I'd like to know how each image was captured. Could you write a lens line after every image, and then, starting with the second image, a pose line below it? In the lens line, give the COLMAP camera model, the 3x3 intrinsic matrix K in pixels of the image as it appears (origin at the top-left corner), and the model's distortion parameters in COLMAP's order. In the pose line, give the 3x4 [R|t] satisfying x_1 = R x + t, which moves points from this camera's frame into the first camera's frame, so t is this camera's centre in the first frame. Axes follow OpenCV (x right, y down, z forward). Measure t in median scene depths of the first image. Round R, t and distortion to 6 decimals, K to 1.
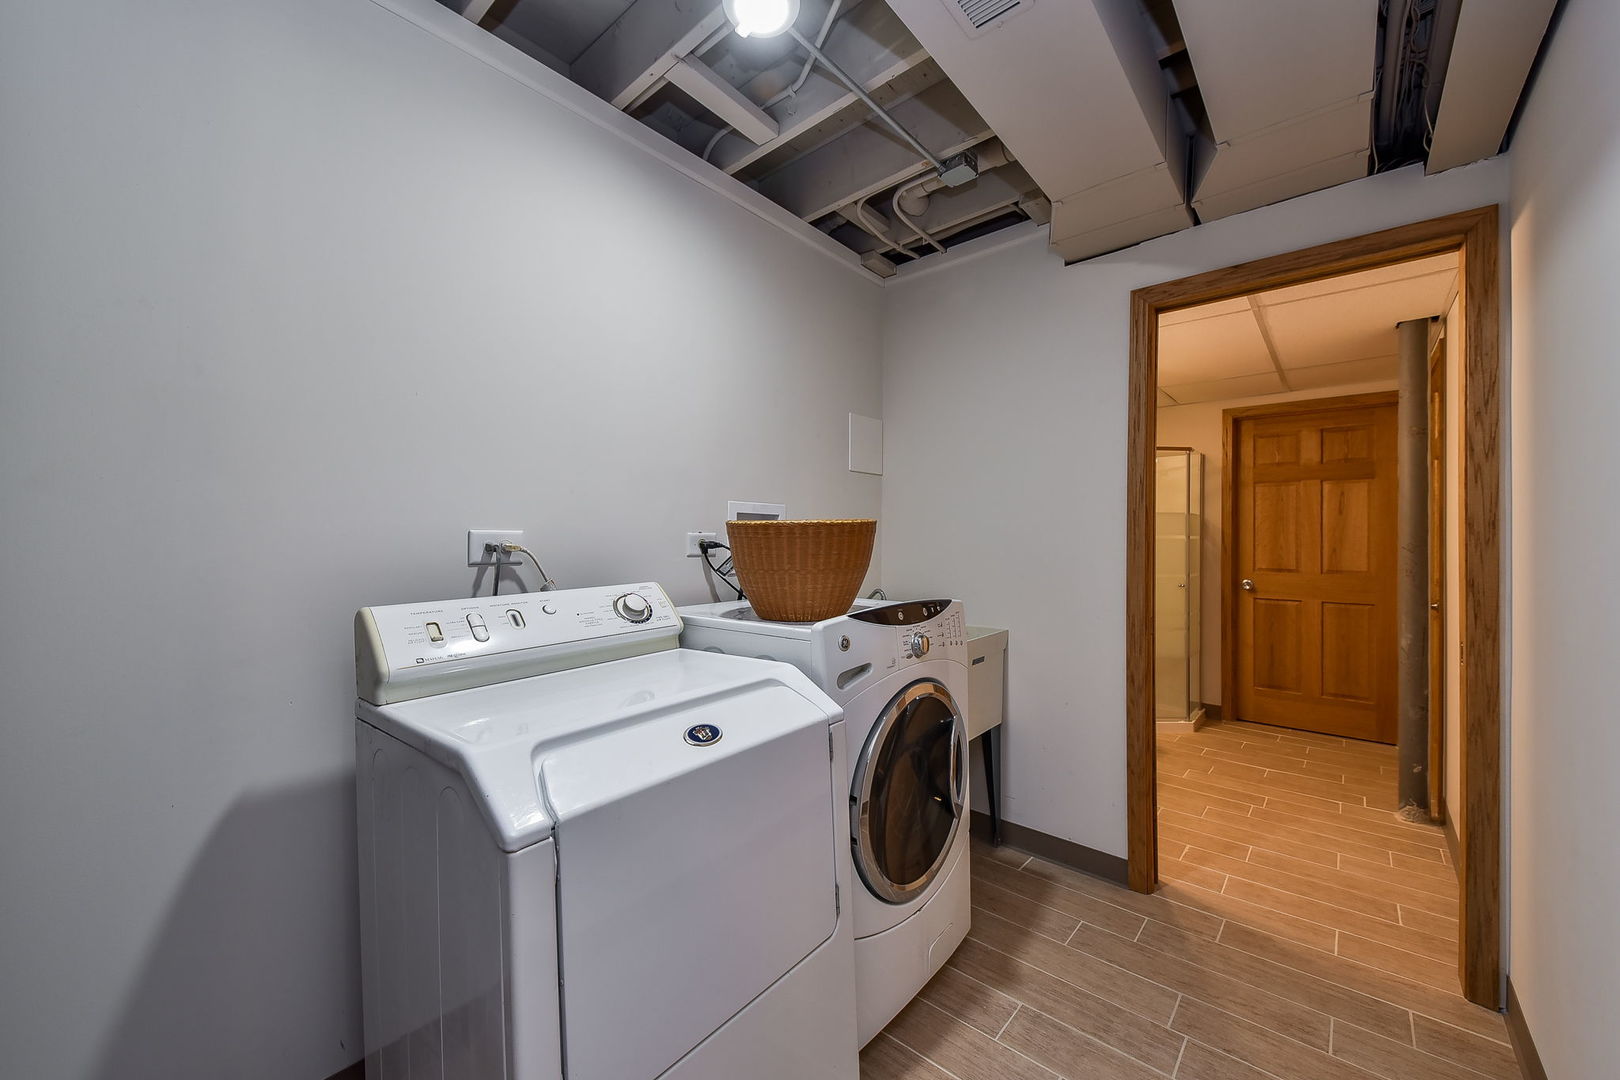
lens RADIAL K [[613.0, 0, 805.8], [0, 613.0, 537.4], [0, 0, 1]] dist [-0.001300, -0.000541]
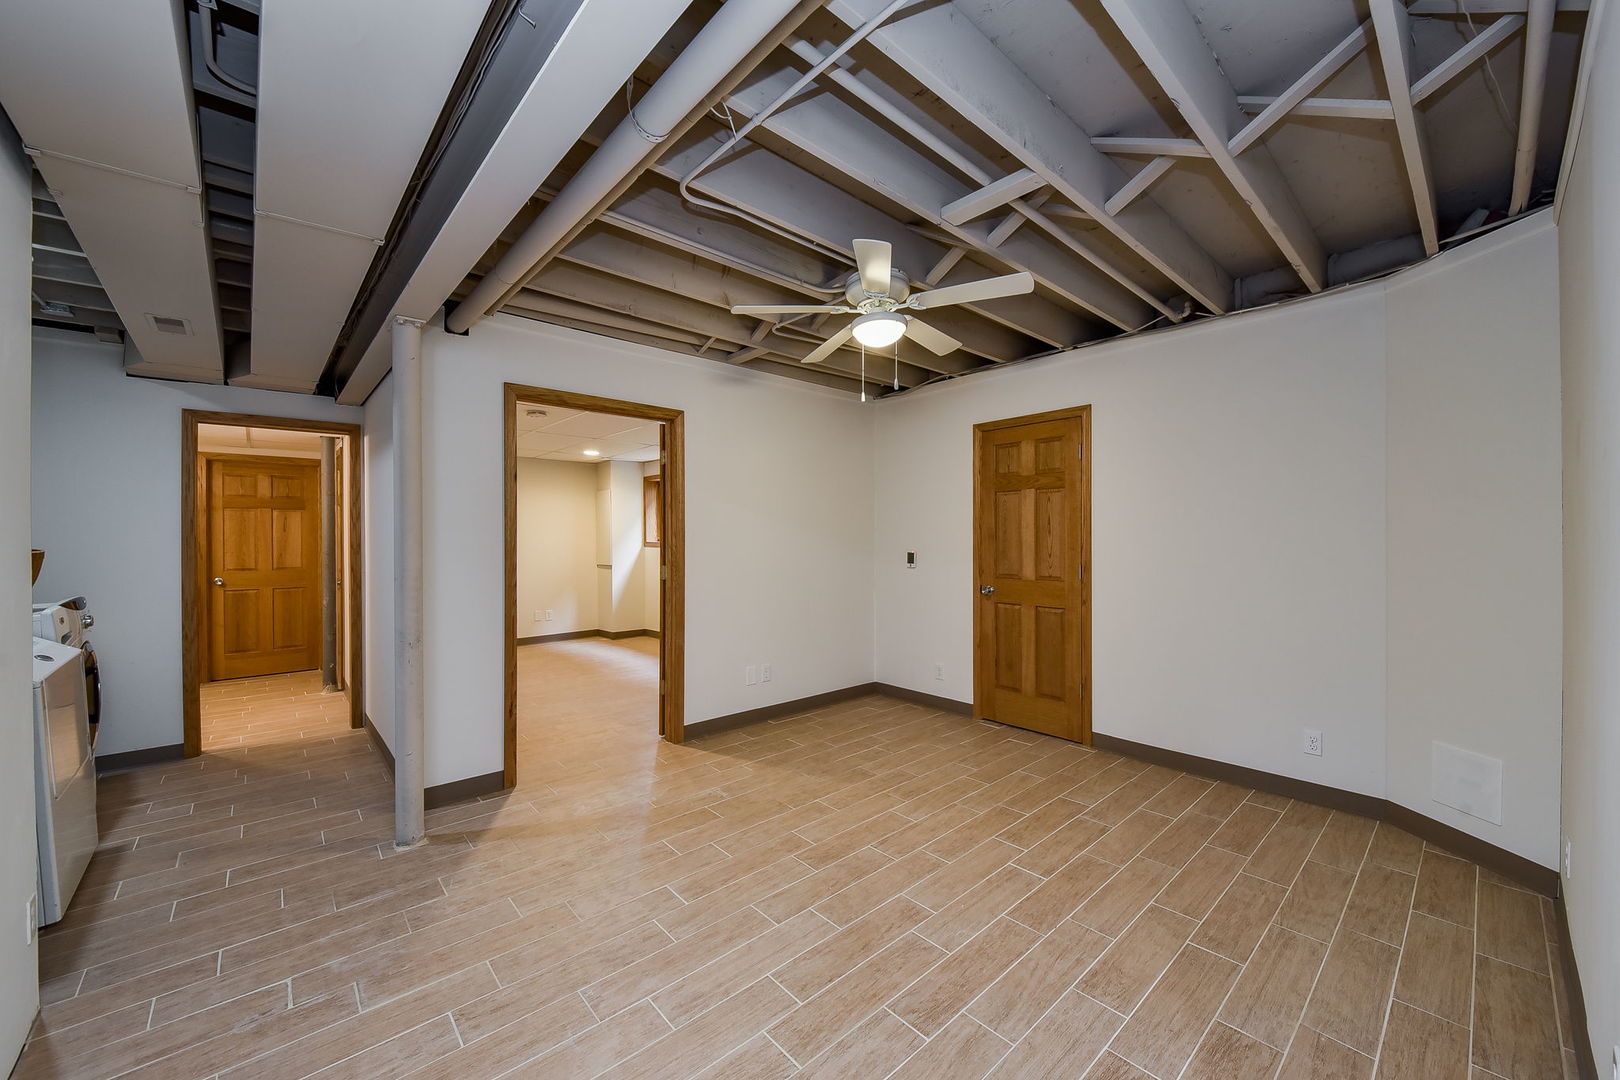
lens RADIAL K [[613.0, 0, 807.7], [0, 613.0, 538.1], [0, 0, 1]] dist [-0.001300, -0.000541]
pose [[0.111784, -0.004641, 0.993722, -0.544727], [0.002282, 0.999988, 0.004413, -0.025248], [-0.993730, 0.001774, 0.111793, -0.515788]]
